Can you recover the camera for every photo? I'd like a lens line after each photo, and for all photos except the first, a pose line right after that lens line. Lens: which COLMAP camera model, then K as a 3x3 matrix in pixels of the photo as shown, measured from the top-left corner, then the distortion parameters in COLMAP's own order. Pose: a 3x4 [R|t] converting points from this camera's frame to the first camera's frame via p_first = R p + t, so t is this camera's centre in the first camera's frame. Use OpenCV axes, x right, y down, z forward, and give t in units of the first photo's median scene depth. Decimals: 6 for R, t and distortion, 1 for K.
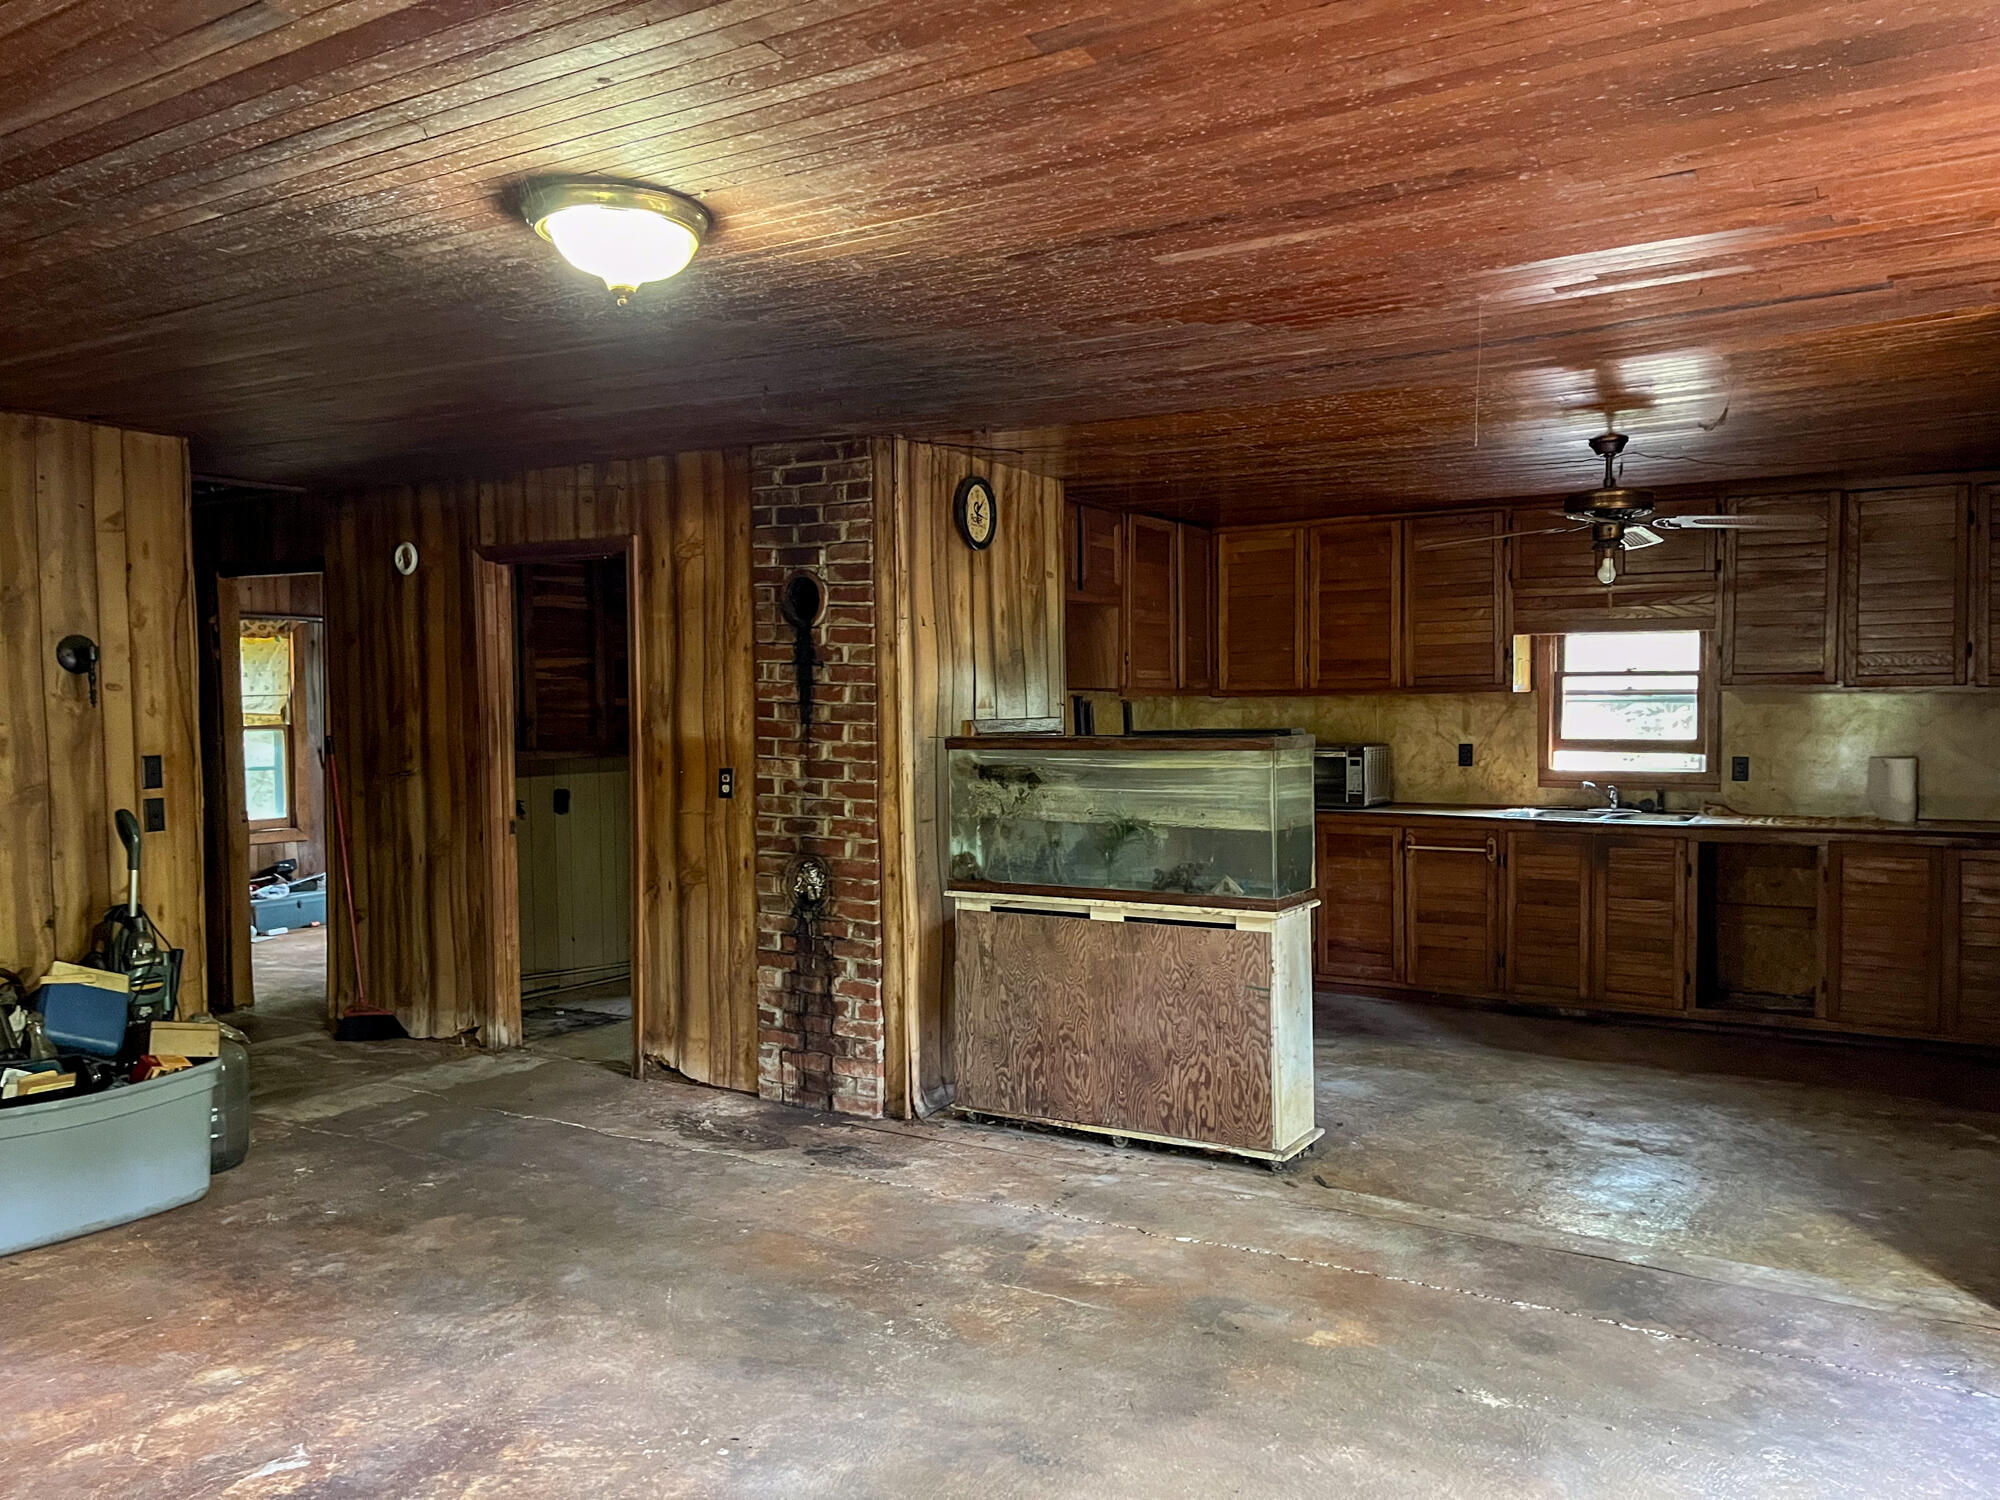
lens RADIAL K [[1472.7, 0, 1000.0], [0, 1472.7, 750.0], [0, 0, 1]] dist [0.004685, -0.003205]
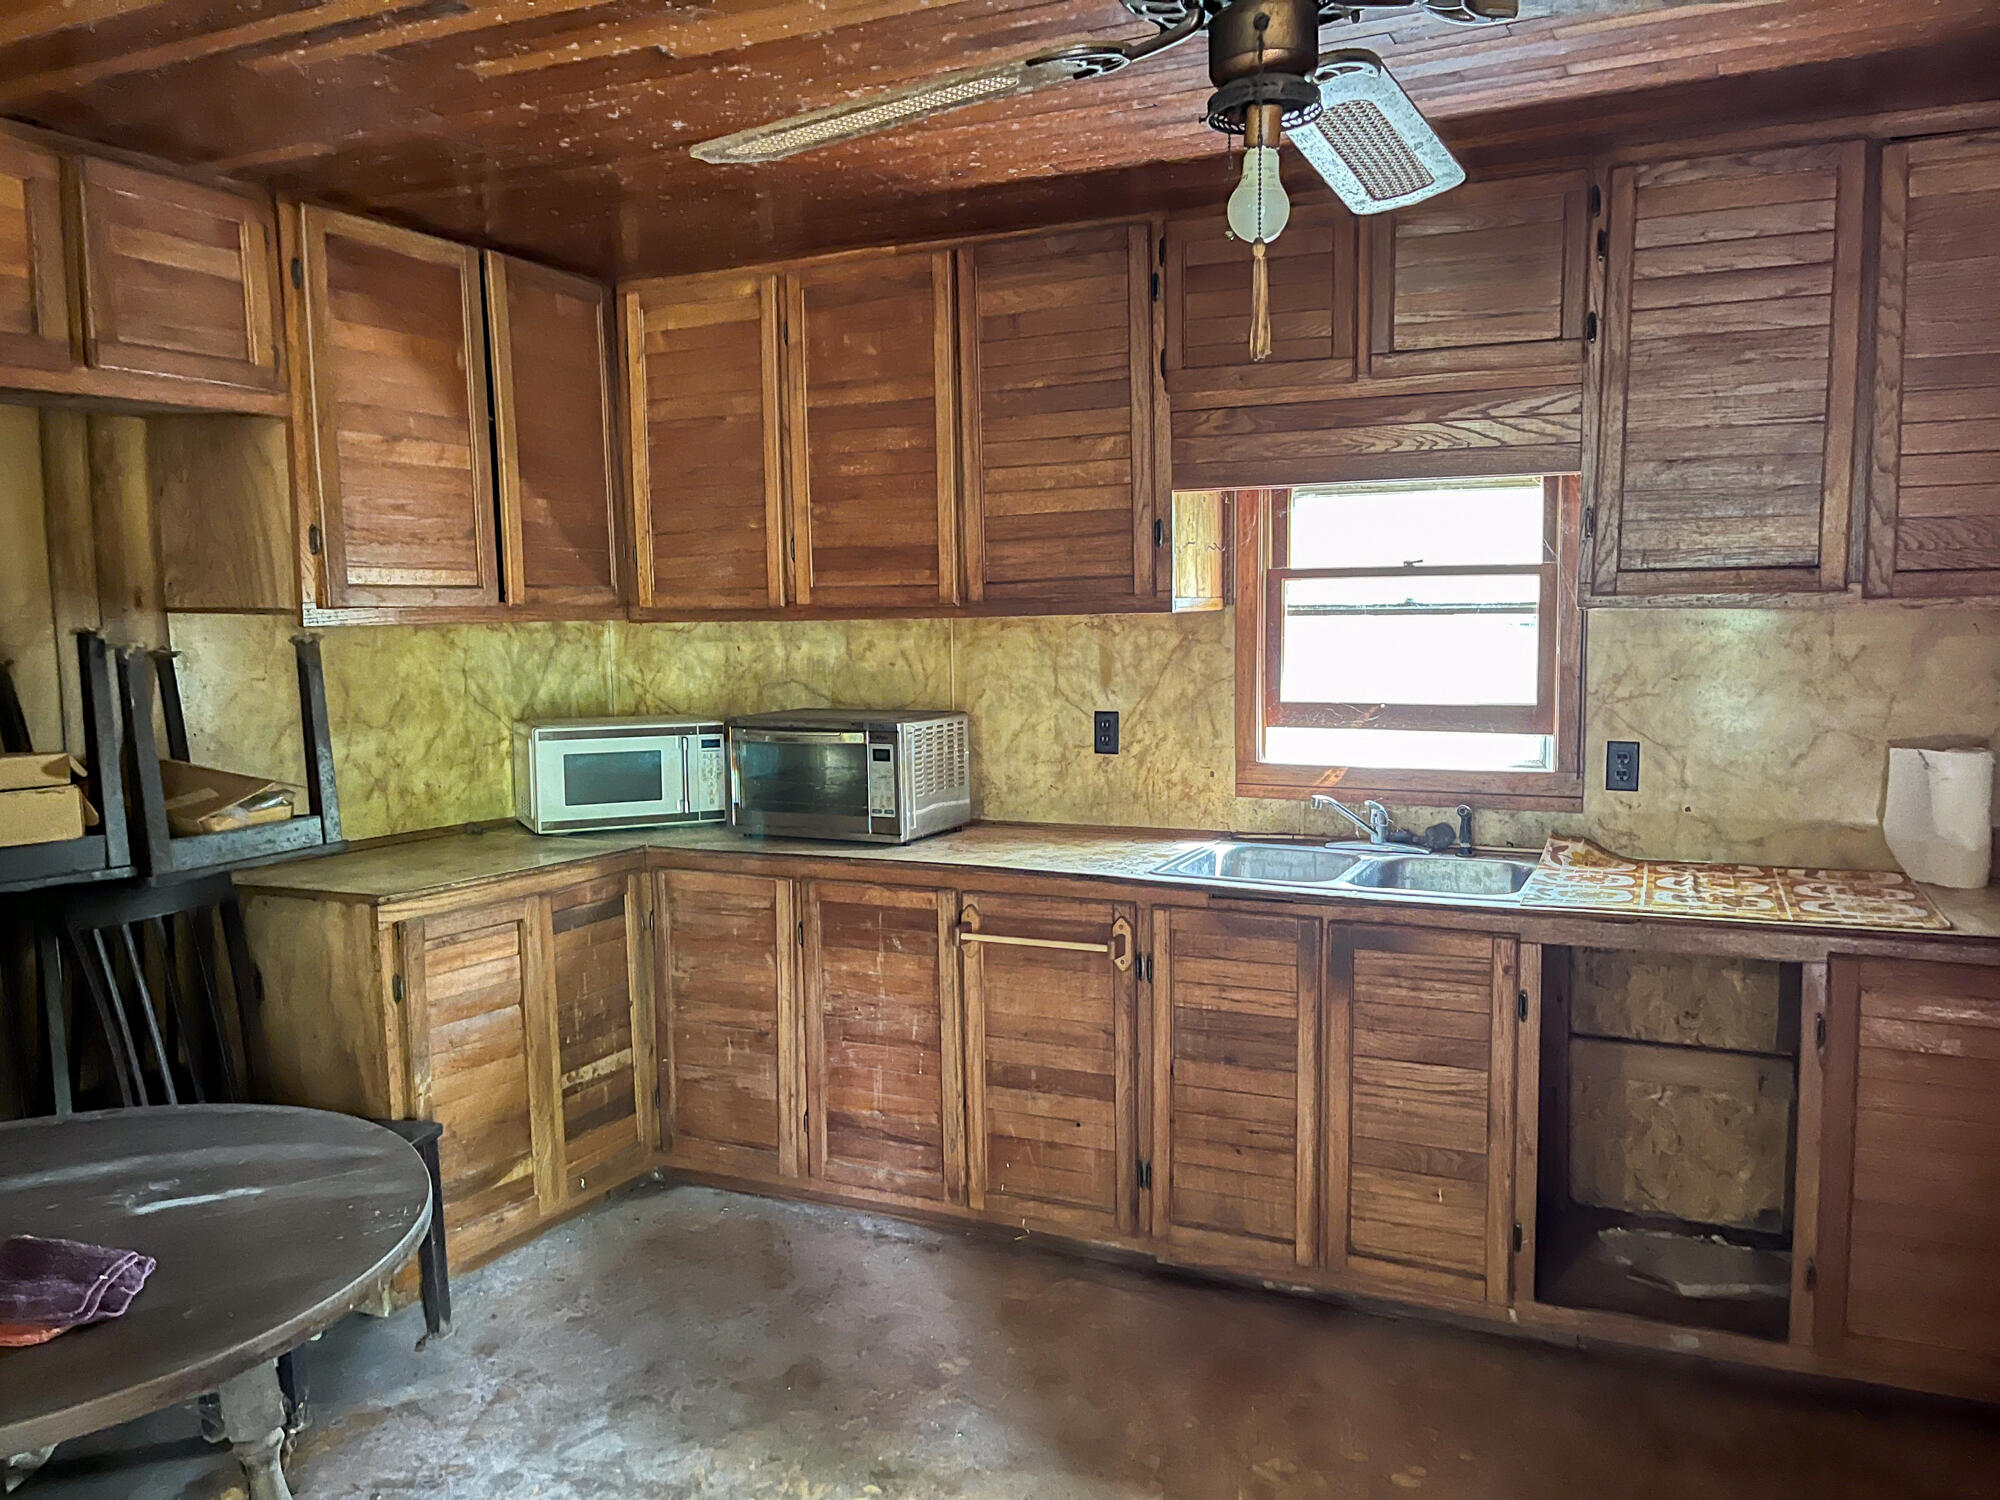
lens RADIAL K [[1540.4, 0, 1000.0], [0, 1540.4, 750.0], [0, 0, 1]] dist [0.054377, -0.108924]
pose [[0.993183, -0.017406, 0.115255, 0.232816], [0.010697, 0.998226, 0.058571, -0.024227], [-0.116070, -0.056939, 0.991608, 0.503532]]
